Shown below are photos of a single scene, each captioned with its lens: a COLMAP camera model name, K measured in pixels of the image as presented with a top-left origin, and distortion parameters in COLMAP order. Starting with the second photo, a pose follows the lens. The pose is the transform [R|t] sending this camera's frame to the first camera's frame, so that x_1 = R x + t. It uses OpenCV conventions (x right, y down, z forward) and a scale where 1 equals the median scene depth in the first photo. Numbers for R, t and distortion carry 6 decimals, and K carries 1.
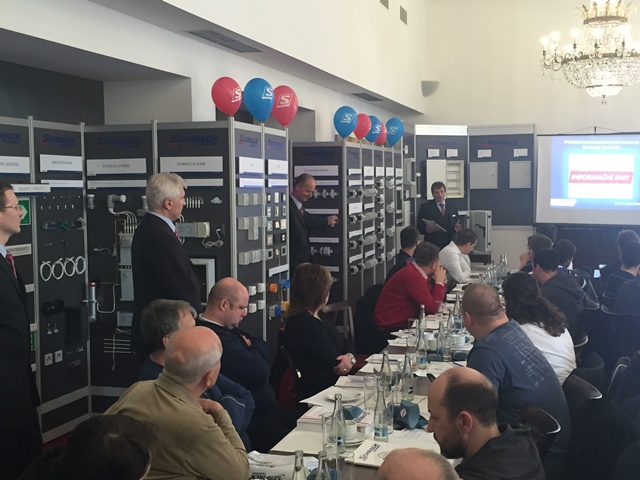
lens RADIAL K [[814.8, 0, 320.6], [0, 814.8, 239.4], [0, 0, 1]] dist [-0.000065, 0.000000]
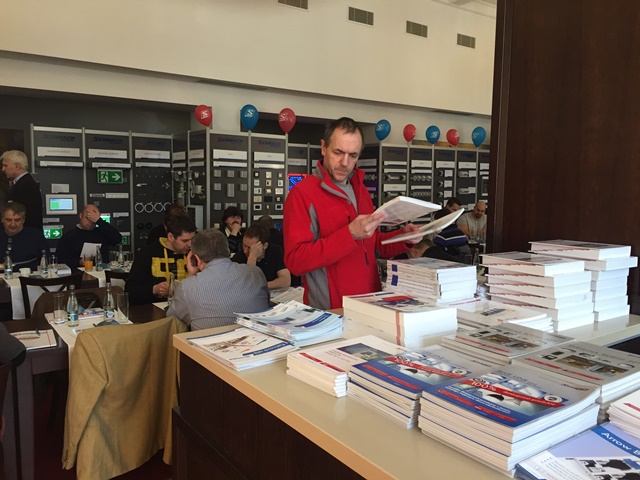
lens RADIAL K [[543.3, 0, 320.4], [0, 543.3, 241.8], [0, 0, 1]] dist [0.072766, -0.077323]
pose [[0.805987, 0.078632, -0.586687, 0.734954], [-0.058612, 0.996868, 0.053086, 0.022178], [0.589024, -0.008400, 0.808072, 0.146196]]
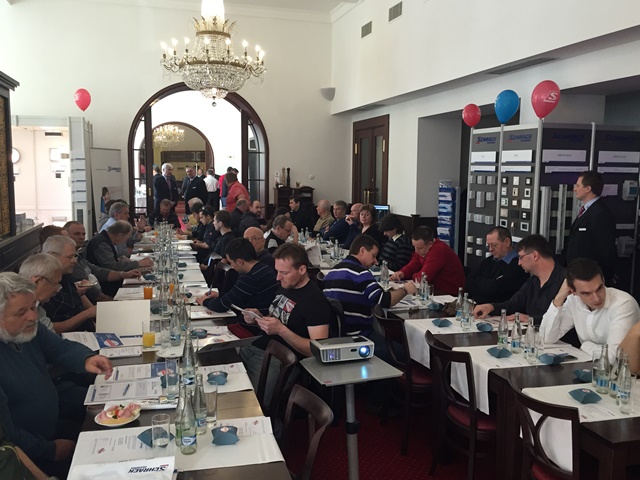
lens RADIAL K [[607.6, 0, 319.7], [0, 607.6, 241.3], [0, 0, 1]] dist [-0.004337, 0.000000]
pose [[-0.835948, 0.063181, -0.545159, 0.726584], [-0.040996, 0.983386, 0.176834, -0.115507], [0.547275, 0.170174, -0.819470, 1.659083]]
